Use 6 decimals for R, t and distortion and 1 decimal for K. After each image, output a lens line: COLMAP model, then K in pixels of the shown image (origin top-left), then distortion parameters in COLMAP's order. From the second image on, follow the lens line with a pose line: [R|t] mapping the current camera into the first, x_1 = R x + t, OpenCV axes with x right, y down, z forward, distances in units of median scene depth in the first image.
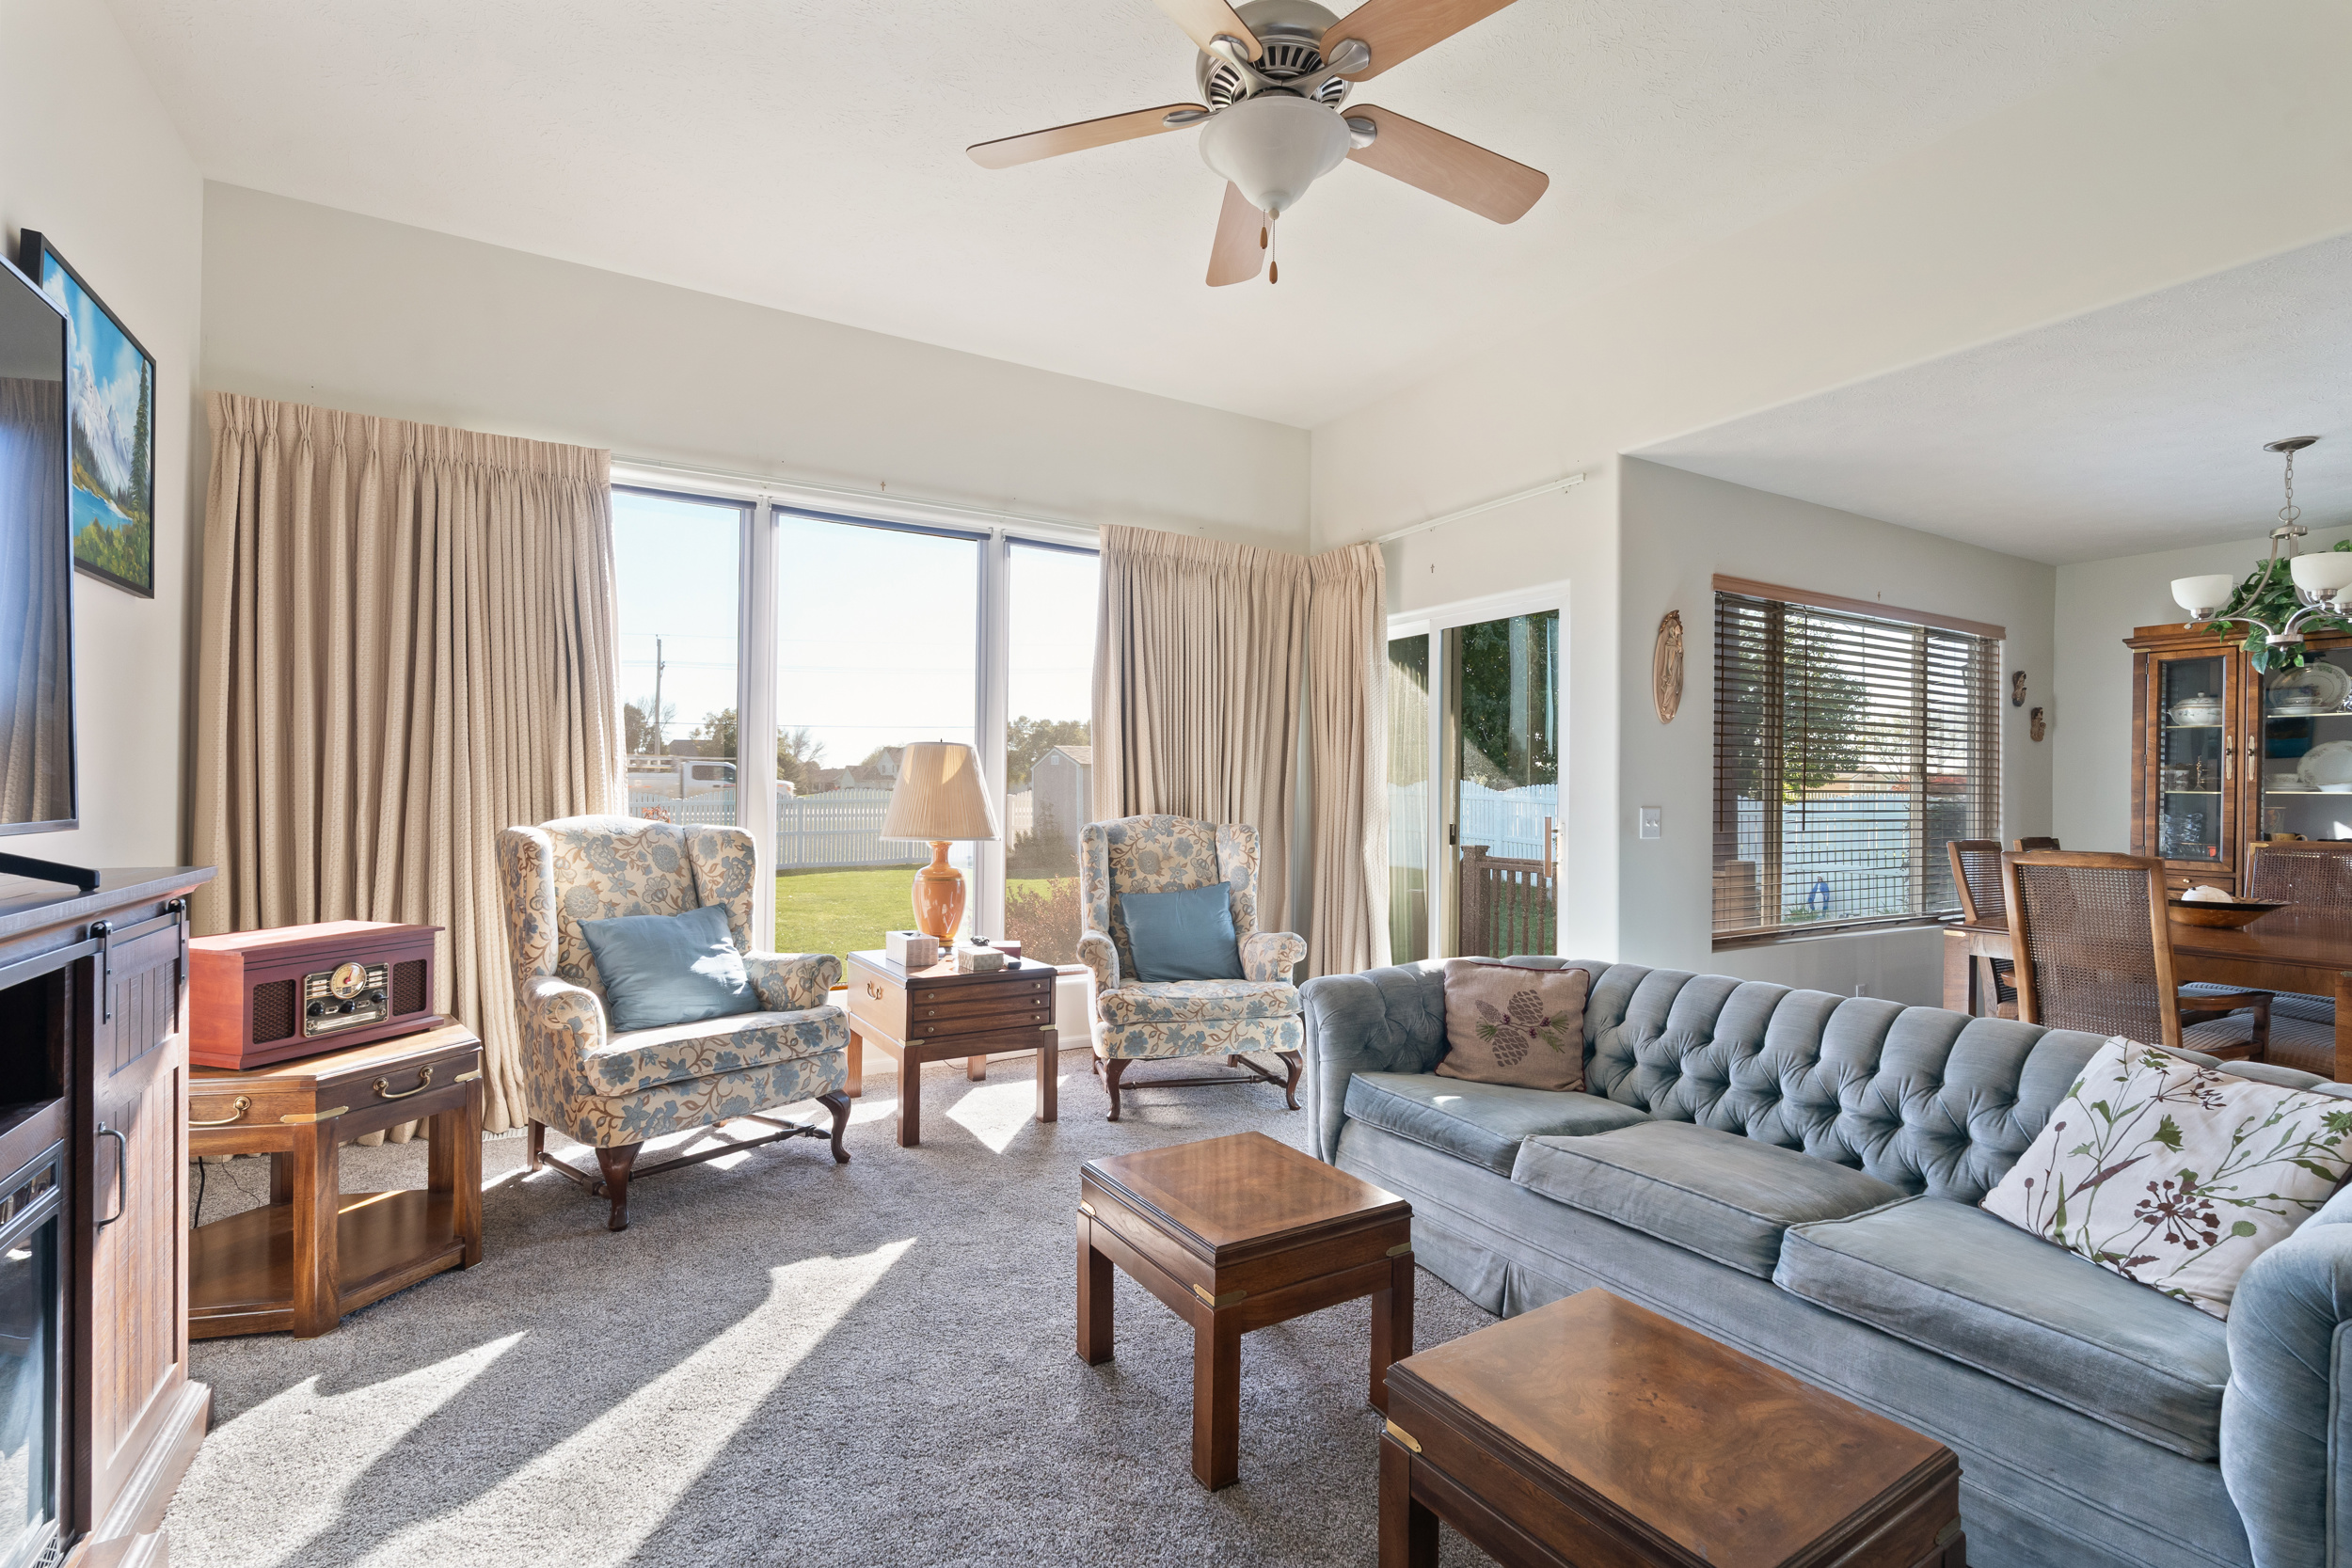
lens RADIAL K [[1075.5, 0, 1177.4], [0, 1075.5, 769.2], [0, 0, 1]] dist [-0.004096, 0.002533]
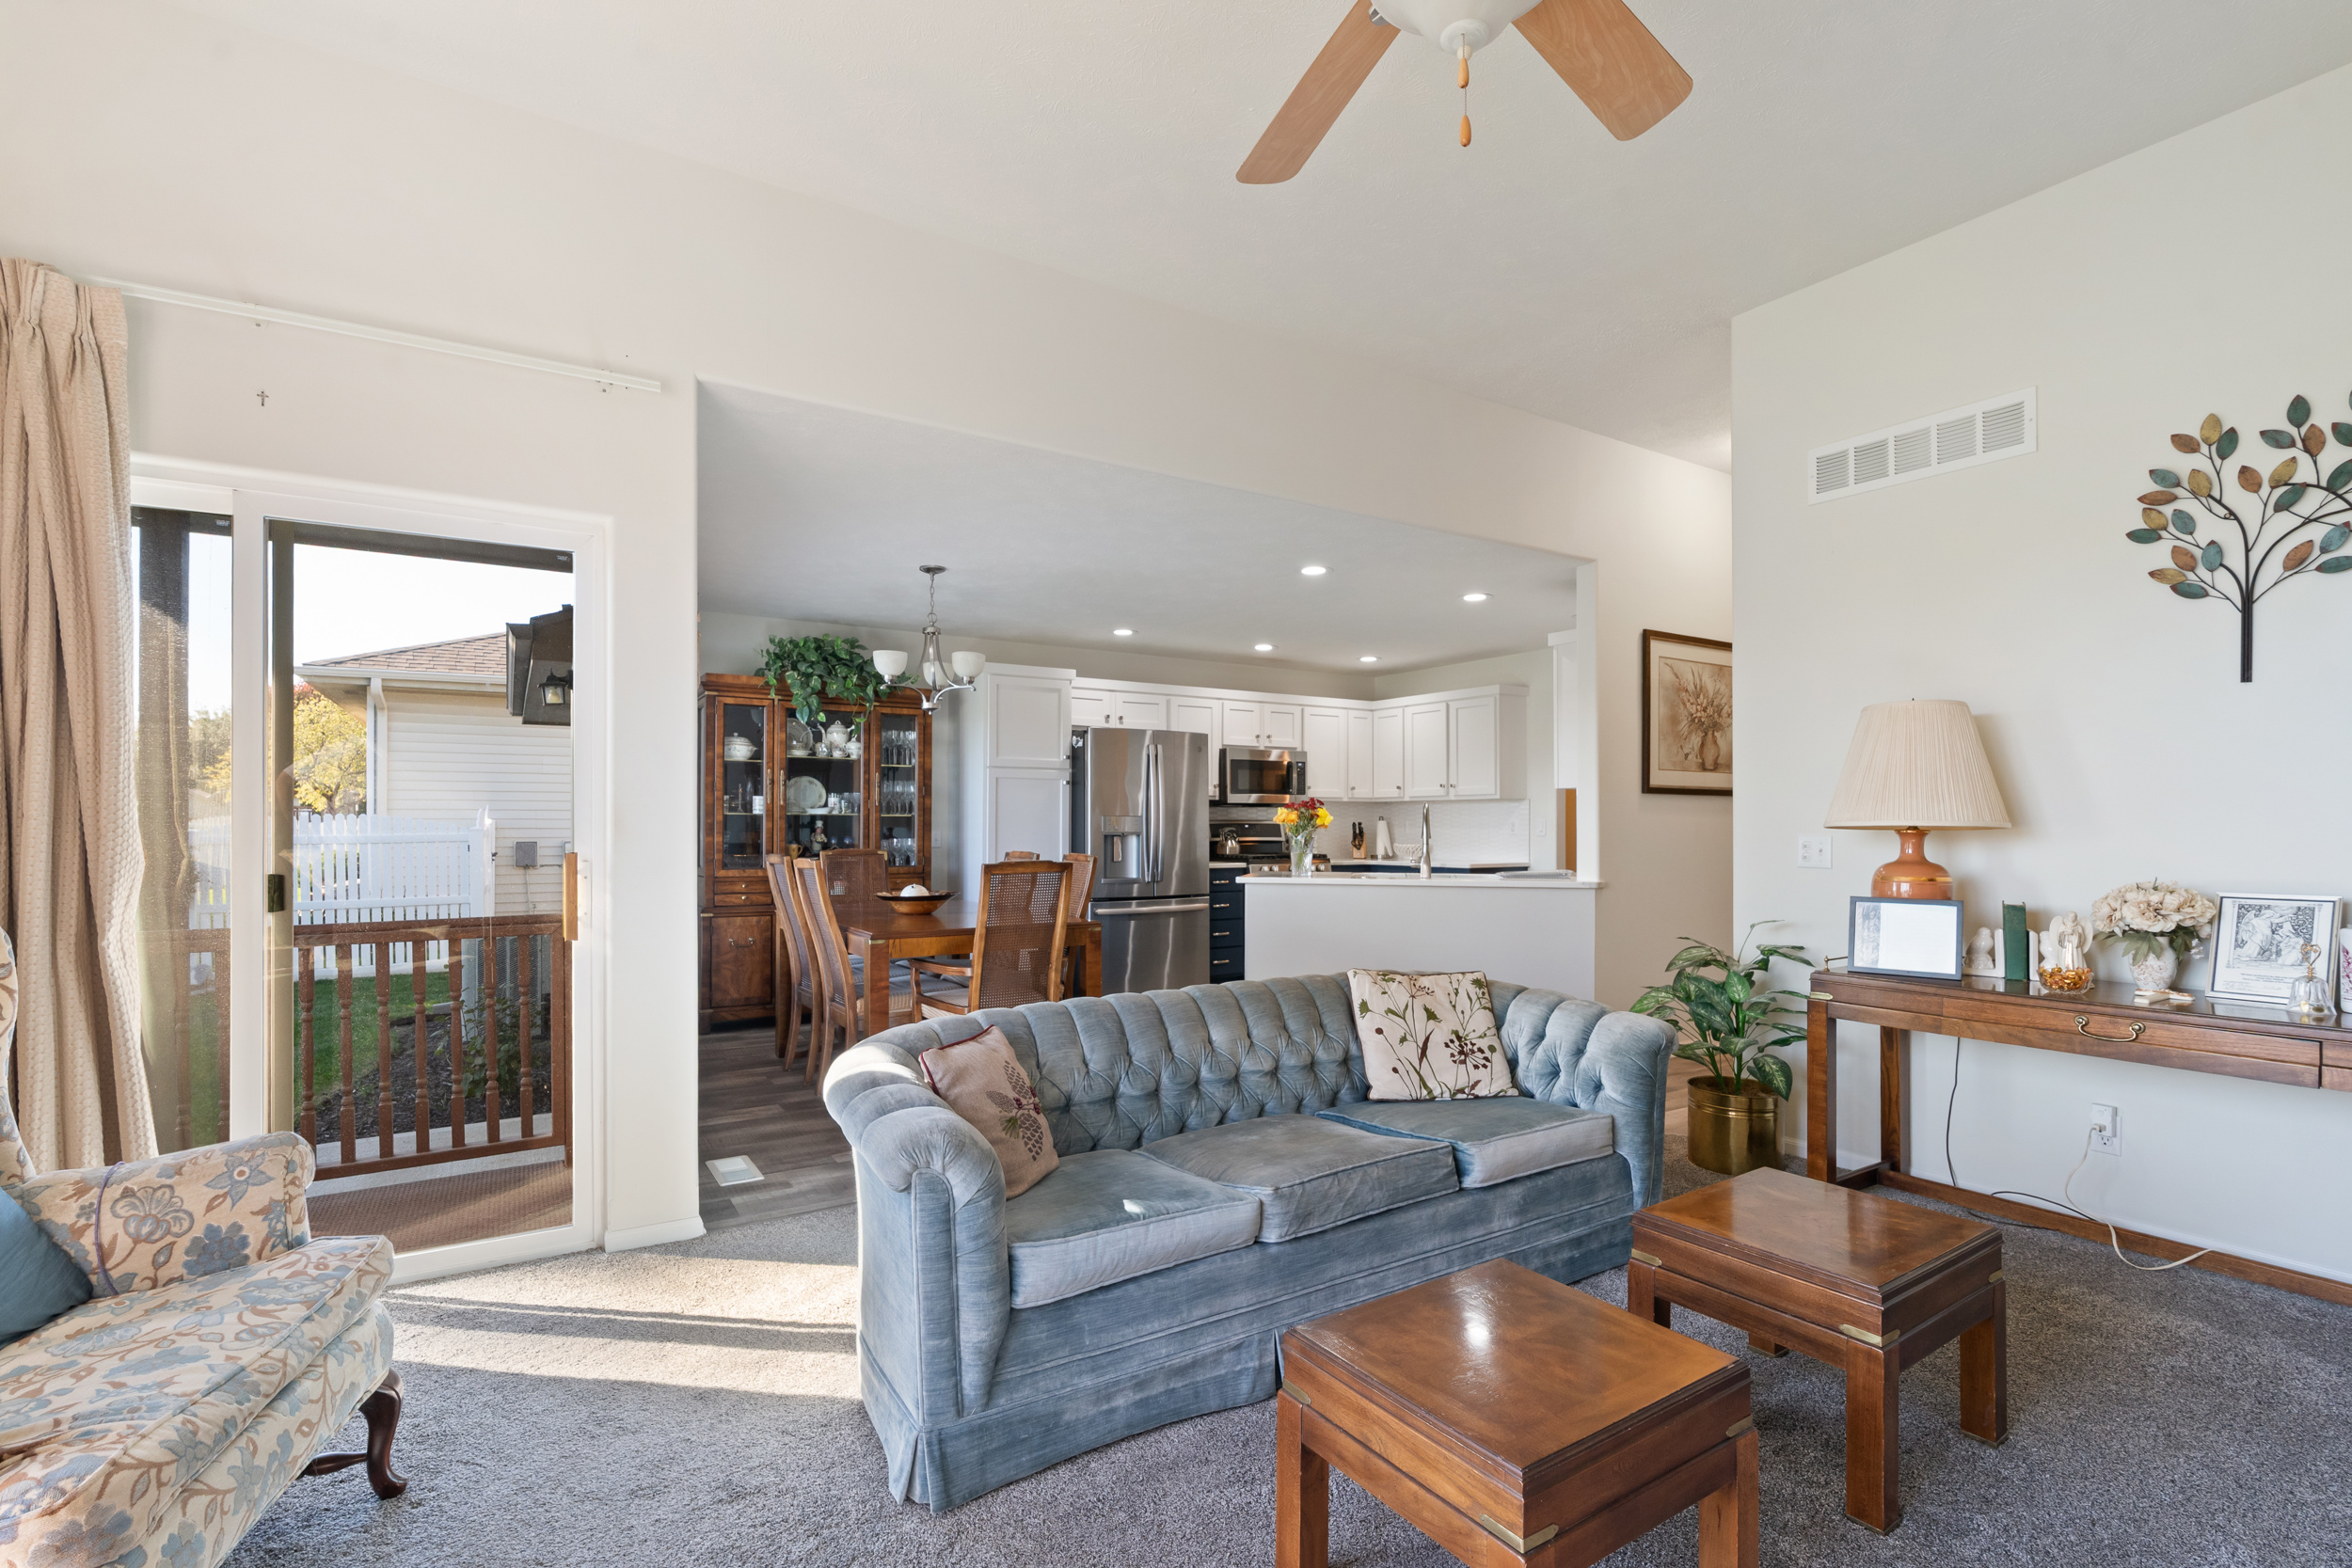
lens RADIAL K [[1075.5, 0, 1160.1], [0, 1075.5, 806.3], [0, 0, 1]] dist [-0.004096, 0.002533]
pose [[-0.018388, 0.005177, 0.999818, -0.413804], [-0.021783, 0.999747, -0.005578, 0.012698], [-0.999594, -0.021882, -0.018271, 0.765227]]
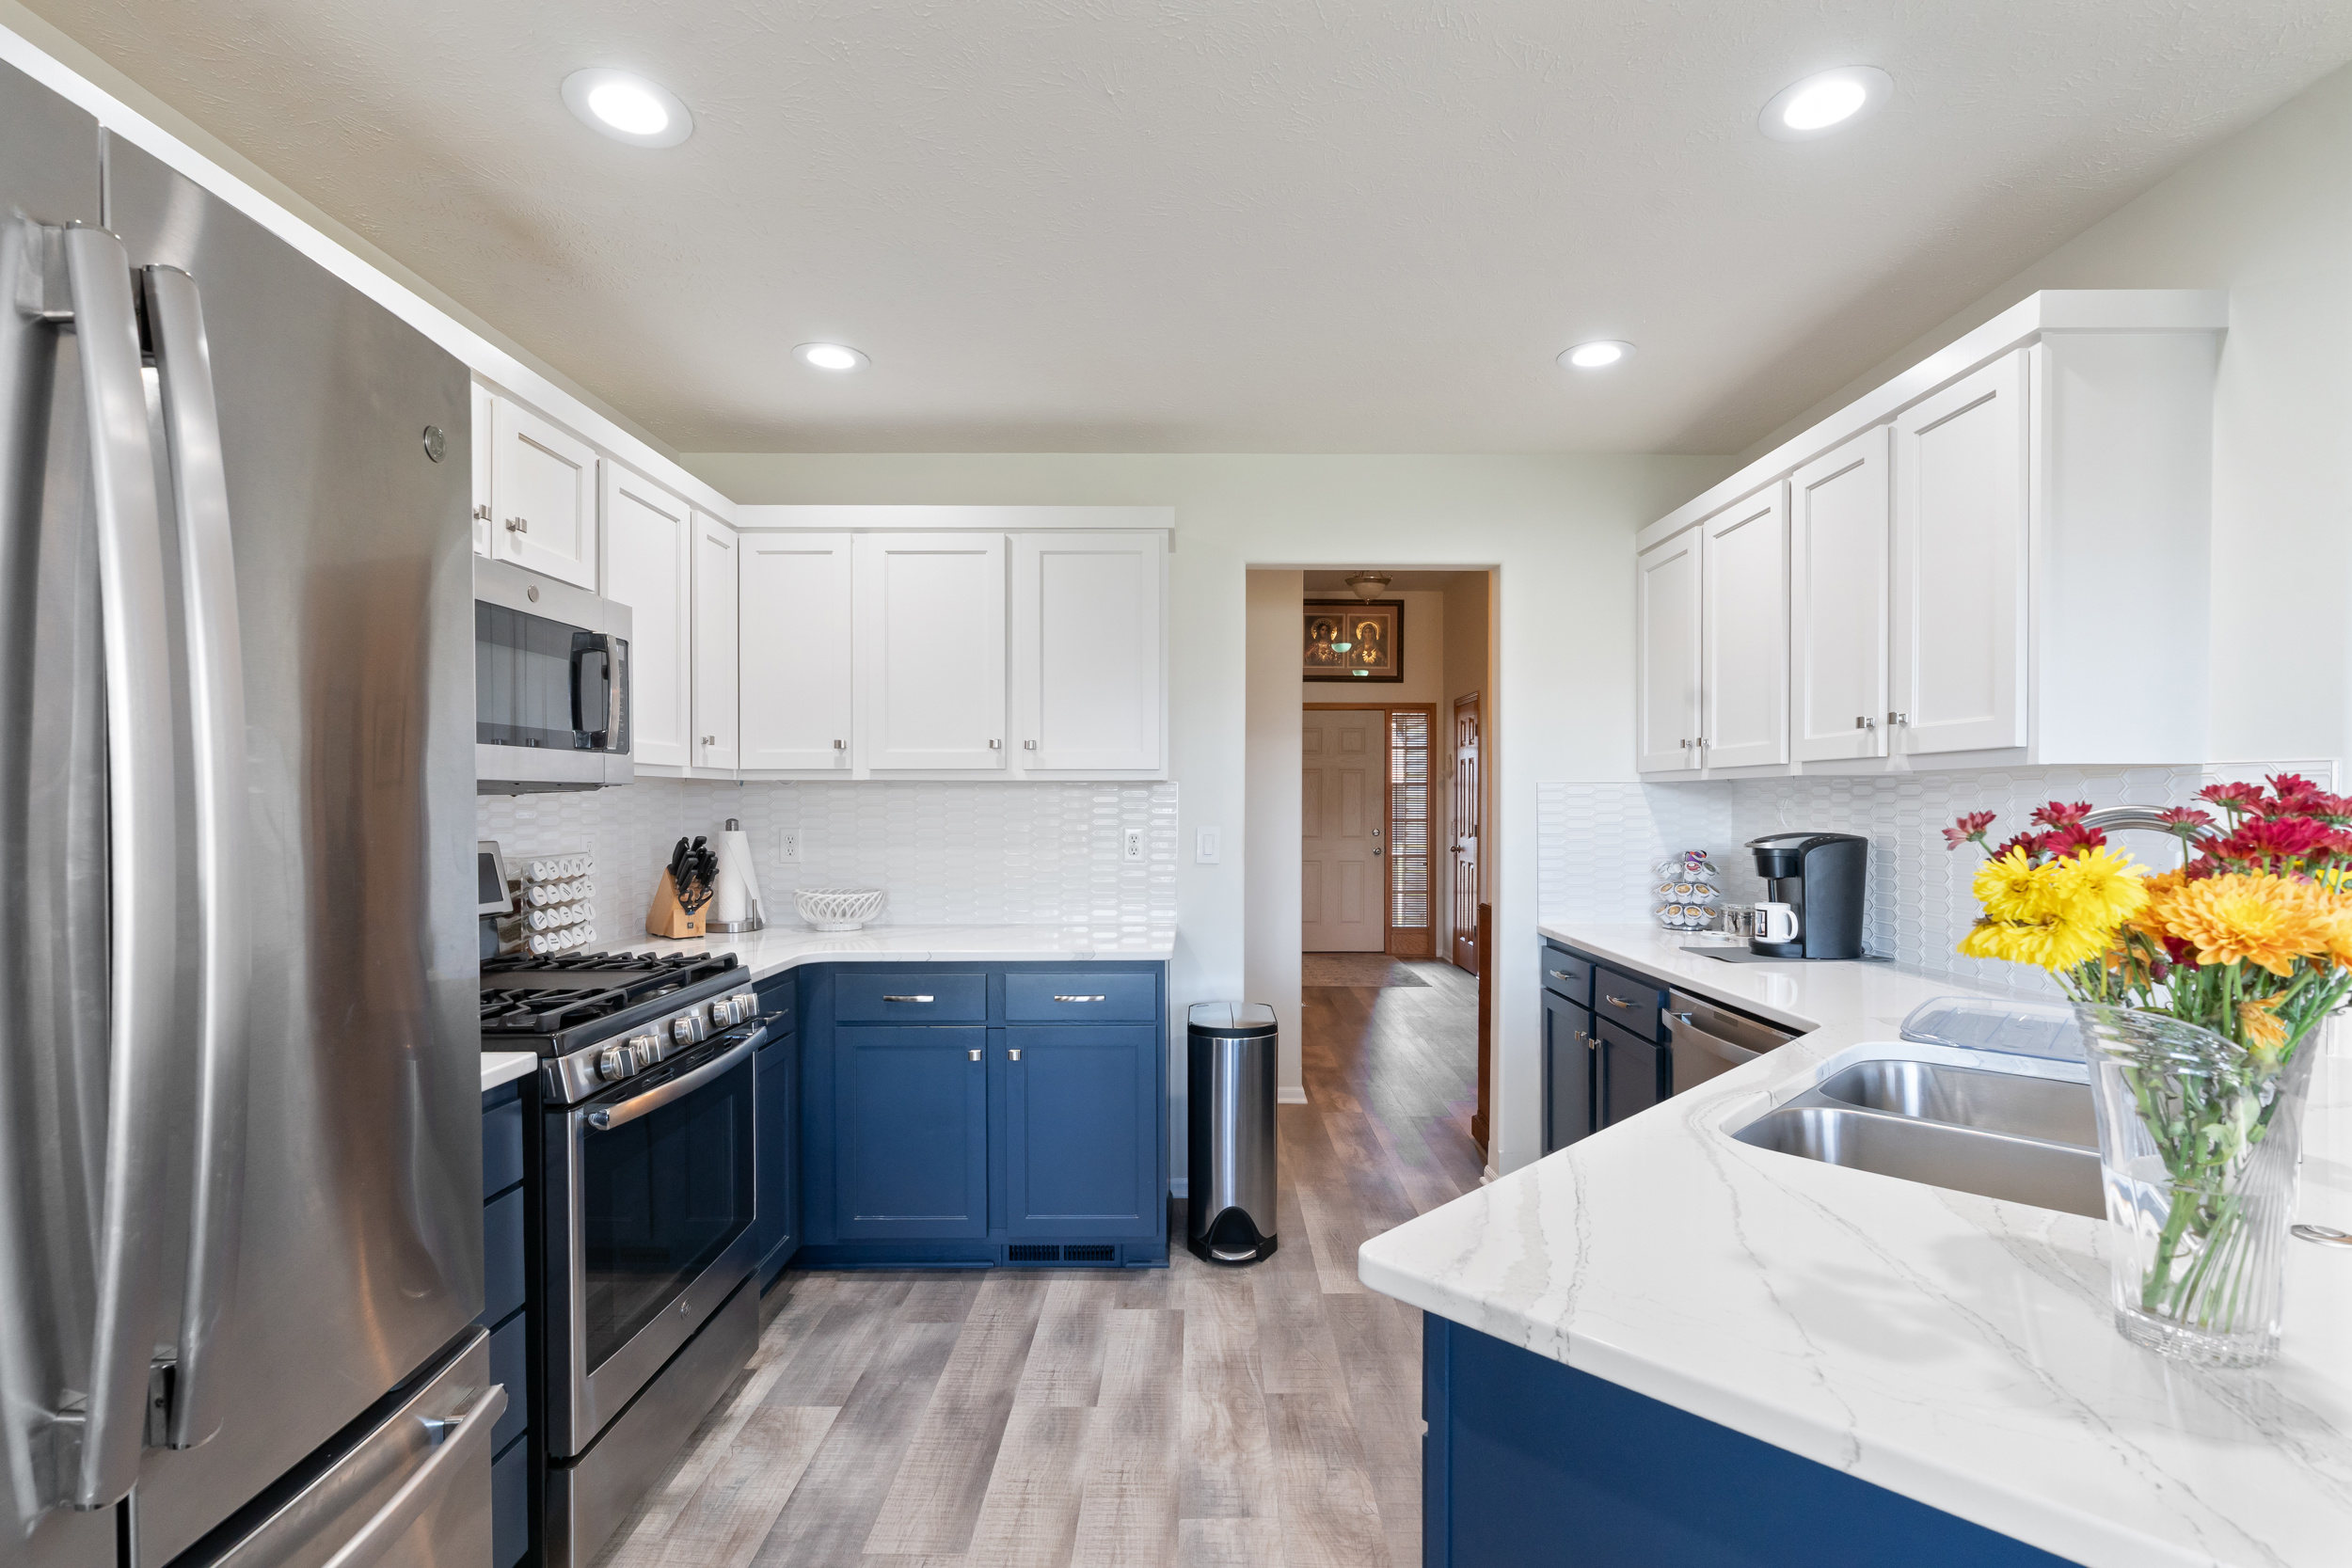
lens RADIAL K [[1075.5, 0, 1196.8], [0, 1075.5, 807.4], [0, 0, 1]] dist [-0.004096, 0.002533]
pose [[-0.865577, -0.012338, 0.500624, 1.267353], [-0.020059, 0.999748, -0.010044, 0.001700], [-0.500374, -0.018736, -0.865606, 0.818384]]
